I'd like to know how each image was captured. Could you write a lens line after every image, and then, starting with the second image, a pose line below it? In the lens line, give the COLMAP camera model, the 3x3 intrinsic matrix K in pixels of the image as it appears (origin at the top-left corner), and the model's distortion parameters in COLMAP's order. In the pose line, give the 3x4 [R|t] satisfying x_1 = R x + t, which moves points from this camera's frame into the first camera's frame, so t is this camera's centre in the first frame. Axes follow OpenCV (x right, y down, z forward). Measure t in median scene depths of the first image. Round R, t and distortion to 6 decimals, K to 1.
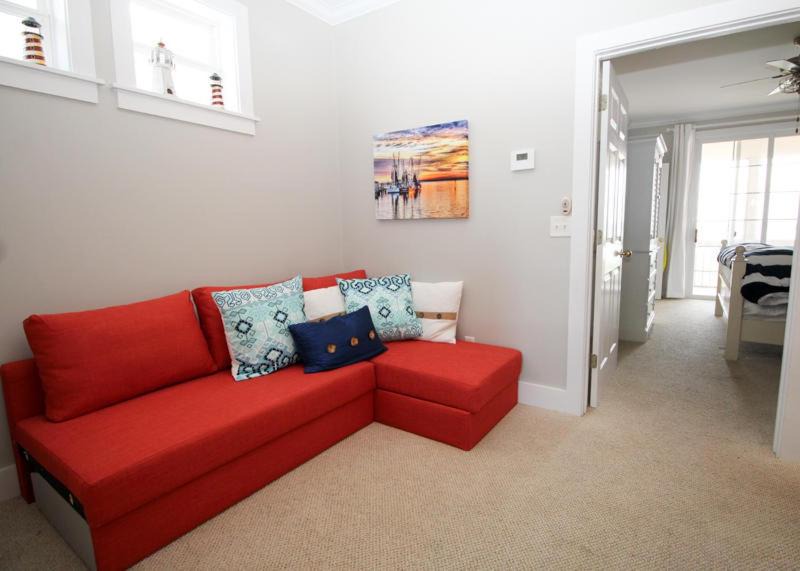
lens RADIAL K [[418.5, 0, 400.0], [0, 418.5, 285.5], [0, 0, 1]] dist [-0.036647, 0.000264]
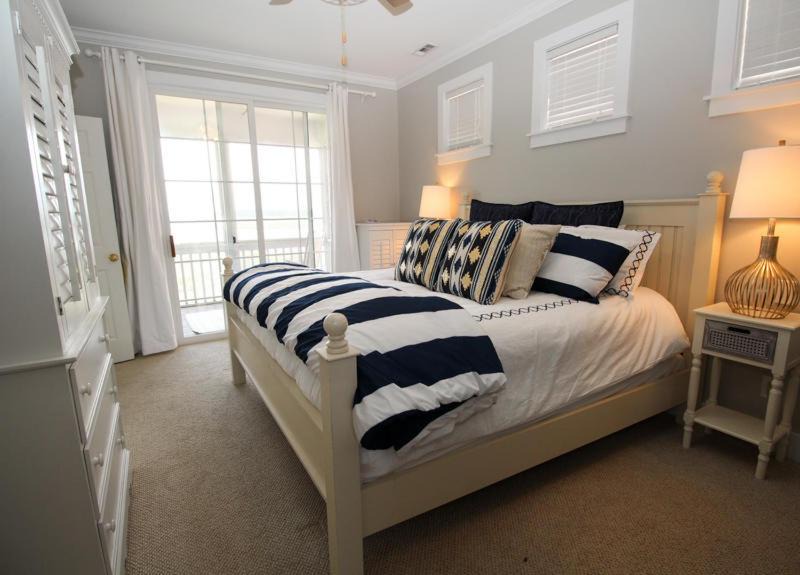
lens RADIAL K [[418.5, 0, 400.0], [0, 418.5, 287.5], [0, 0, 1]] dist [-0.036647, 0.000264]
pose [[0.426877, -0.136628, 0.893929, 0.312195], [0.133170, 0.987241, 0.087297, -0.070710], [-0.894451, 0.081780, 0.439625, 0.439131]]
